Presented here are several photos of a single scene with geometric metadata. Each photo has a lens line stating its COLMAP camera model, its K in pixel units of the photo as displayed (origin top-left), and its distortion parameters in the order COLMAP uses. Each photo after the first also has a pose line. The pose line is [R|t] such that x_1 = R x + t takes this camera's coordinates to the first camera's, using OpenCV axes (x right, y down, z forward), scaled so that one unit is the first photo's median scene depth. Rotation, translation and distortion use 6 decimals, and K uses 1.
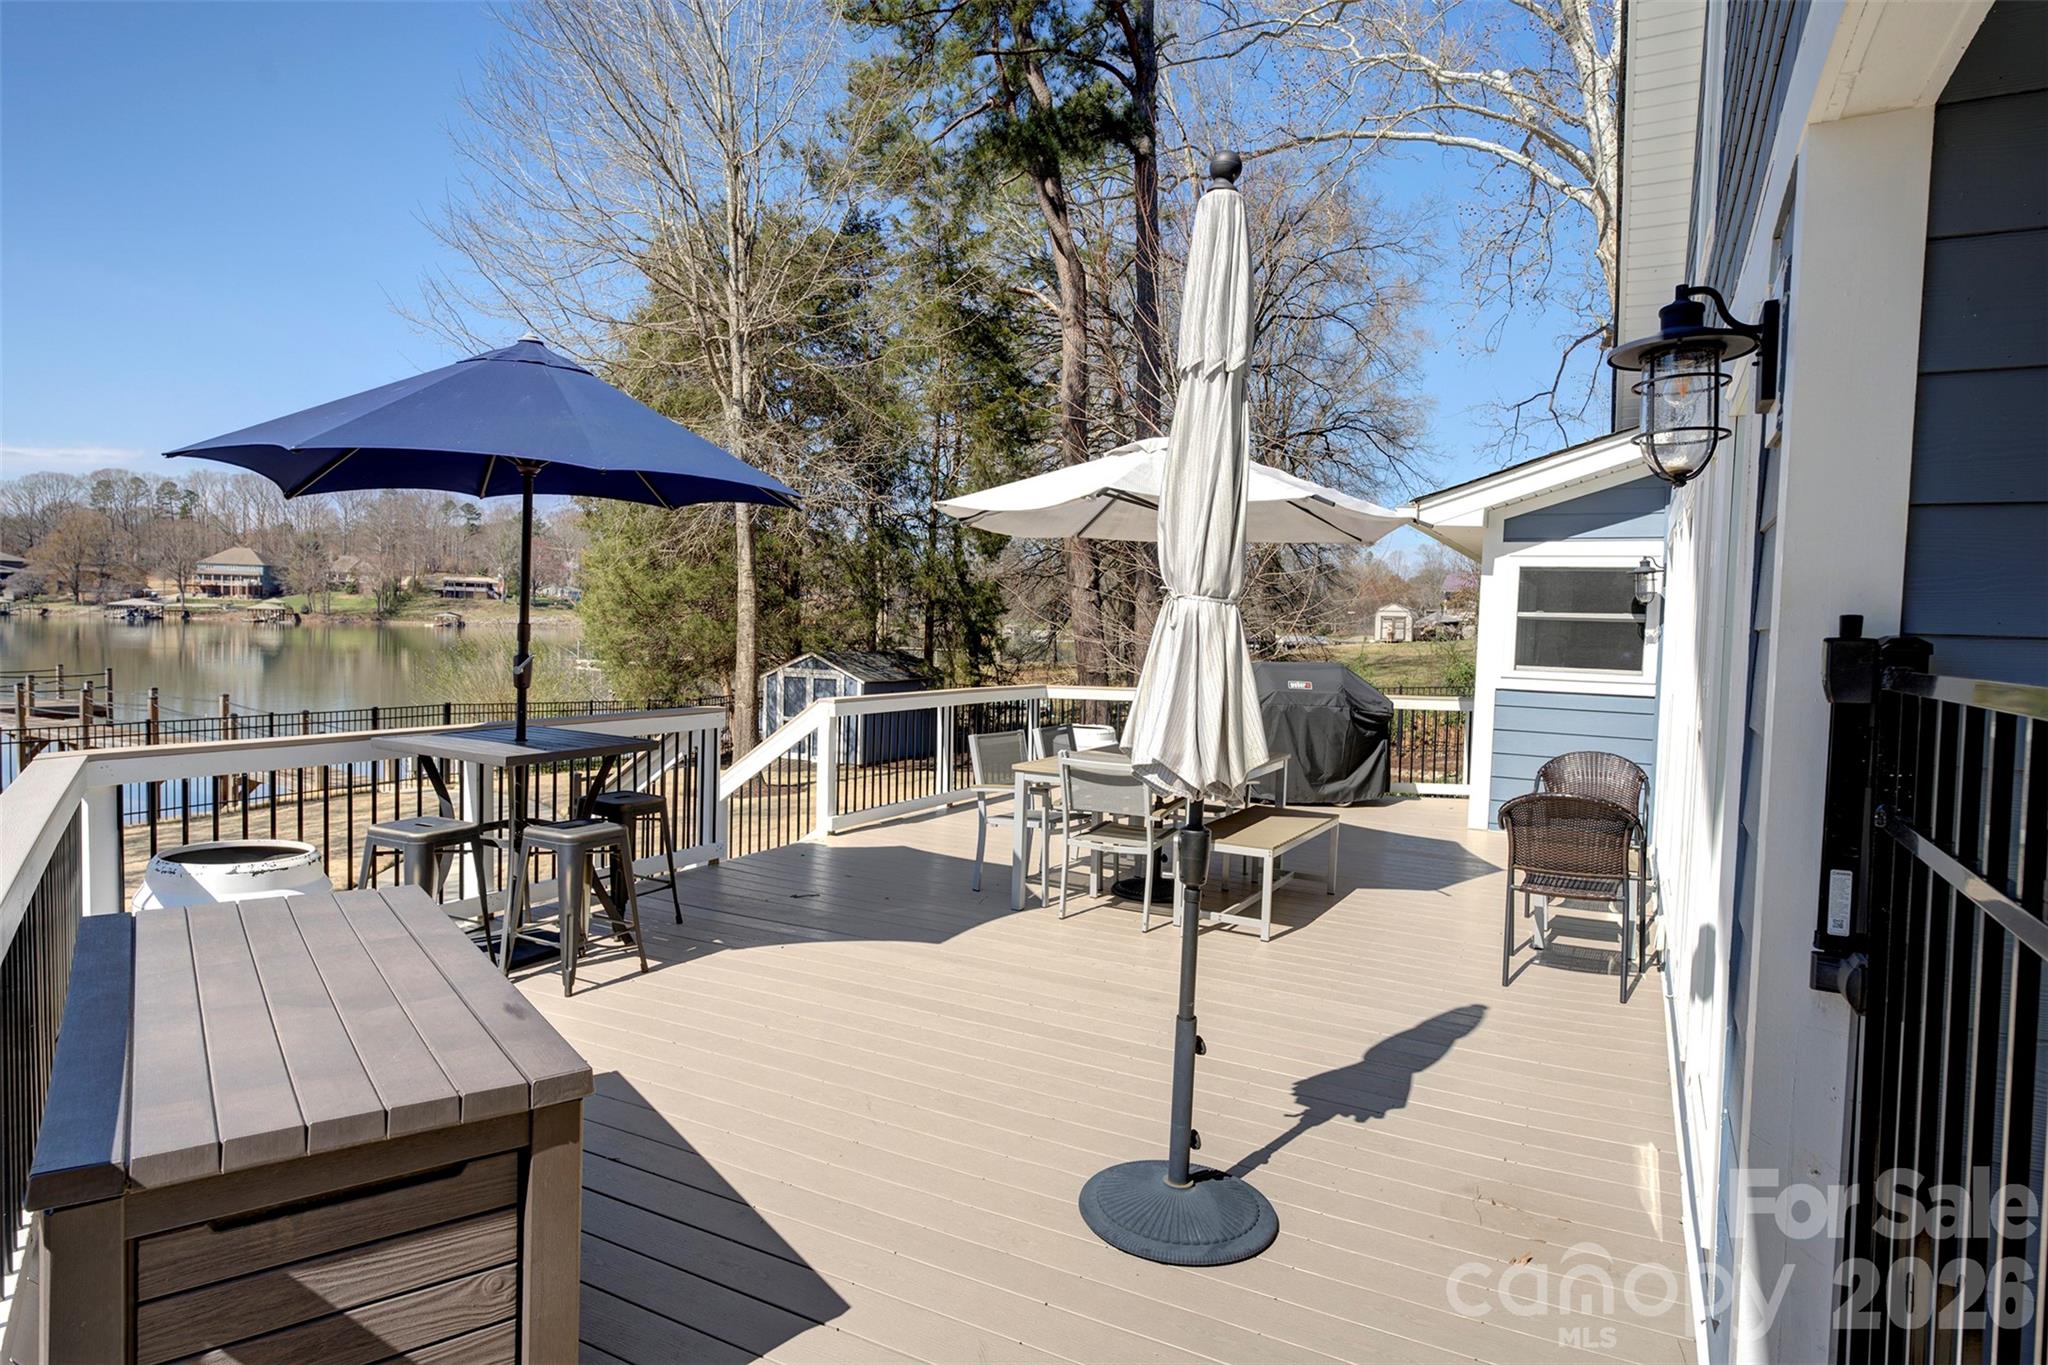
lens RADIAL K [[1178.8, 0, 1032.7], [0, 1178.8, 677.4], [0, 0, 1]] dist [-0.006856, 0.013559]
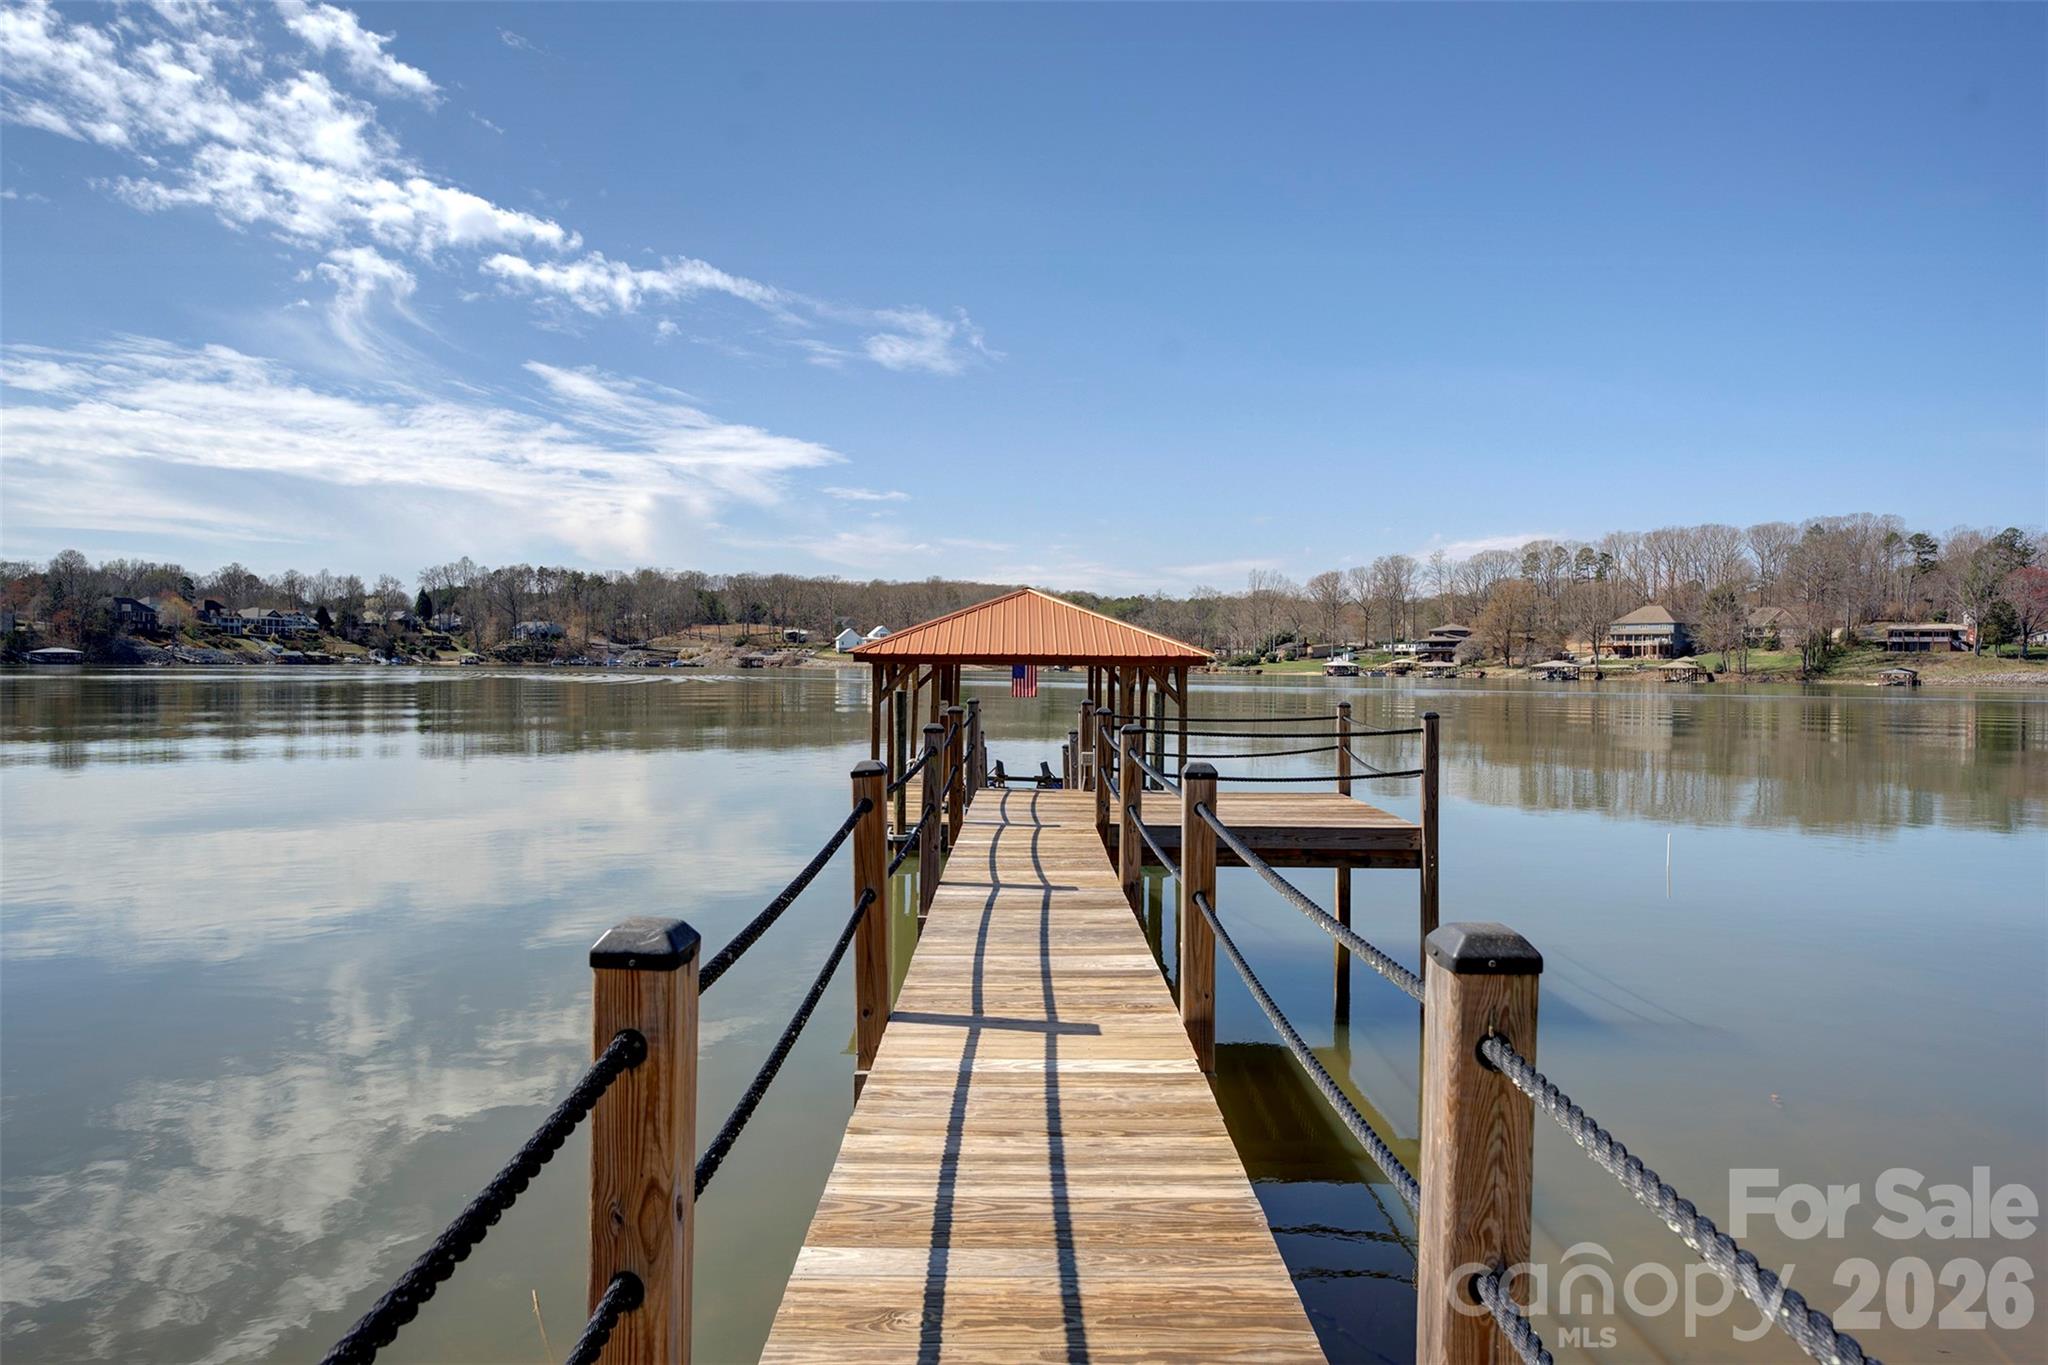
lens RADIAL K [[1178.8, 0, 1013.8], [0, 1178.8, 688.2], [0, 0, 1]] dist [-0.006856, 0.013559]
pose [[0.470343, -0.006008, -0.882463, -0.072739], [-0.033957, 0.999113, -0.024901, -0.001744], [0.881830, 0.041678, 0.469722, 0.097120]]
